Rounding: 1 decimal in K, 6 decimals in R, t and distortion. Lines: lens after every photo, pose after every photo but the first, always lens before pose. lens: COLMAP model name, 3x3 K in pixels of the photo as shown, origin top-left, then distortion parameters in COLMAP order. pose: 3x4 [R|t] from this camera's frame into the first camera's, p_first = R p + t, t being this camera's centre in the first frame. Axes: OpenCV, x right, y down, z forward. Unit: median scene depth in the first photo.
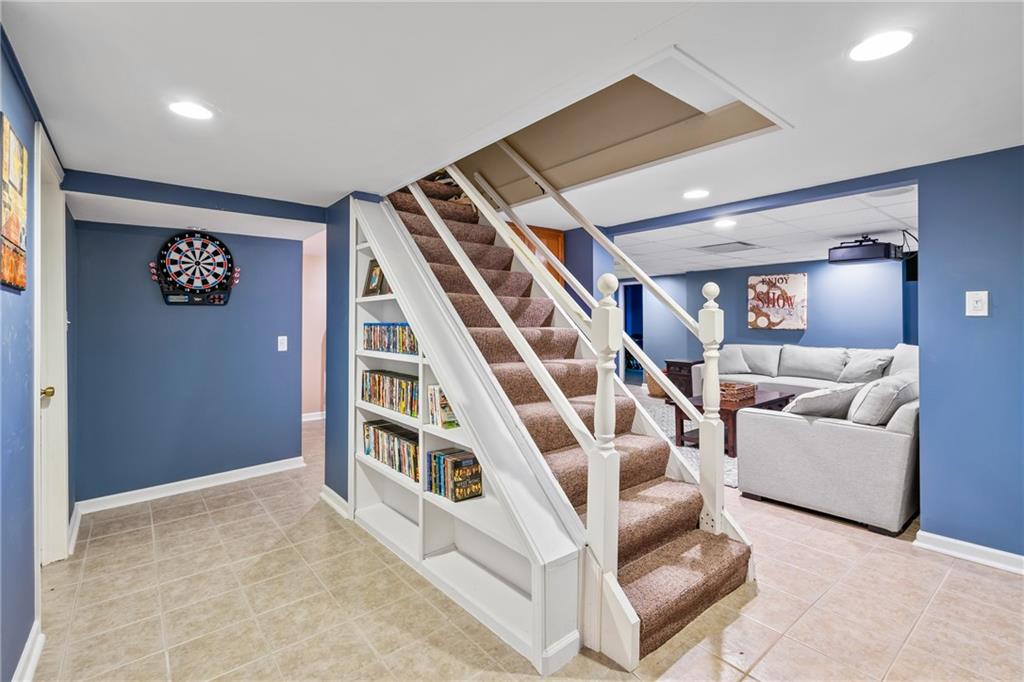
lens RADIAL K [[463.4, 0, 515.2], [0, 463.4, 320.9], [0, 0, 1]] dist [0.001423, 0.001107]
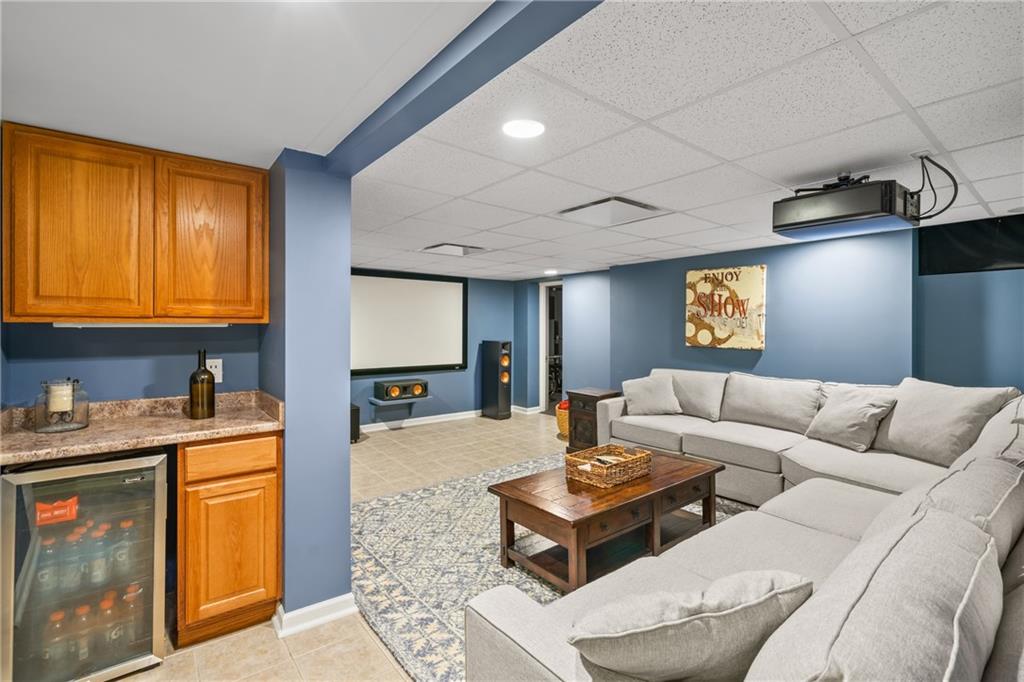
lens RADIAL K [[463.4, 0, 511.8], [0, 463.4, 331.9], [0, 0, 1]] dist [0.001423, 0.001107]
pose [[0.999947, 0.008860, -0.005292, 0.262828], [-0.008806, 0.999910, 0.010083, -0.010574], [0.005381, -0.010036, 0.999935, 0.326191]]
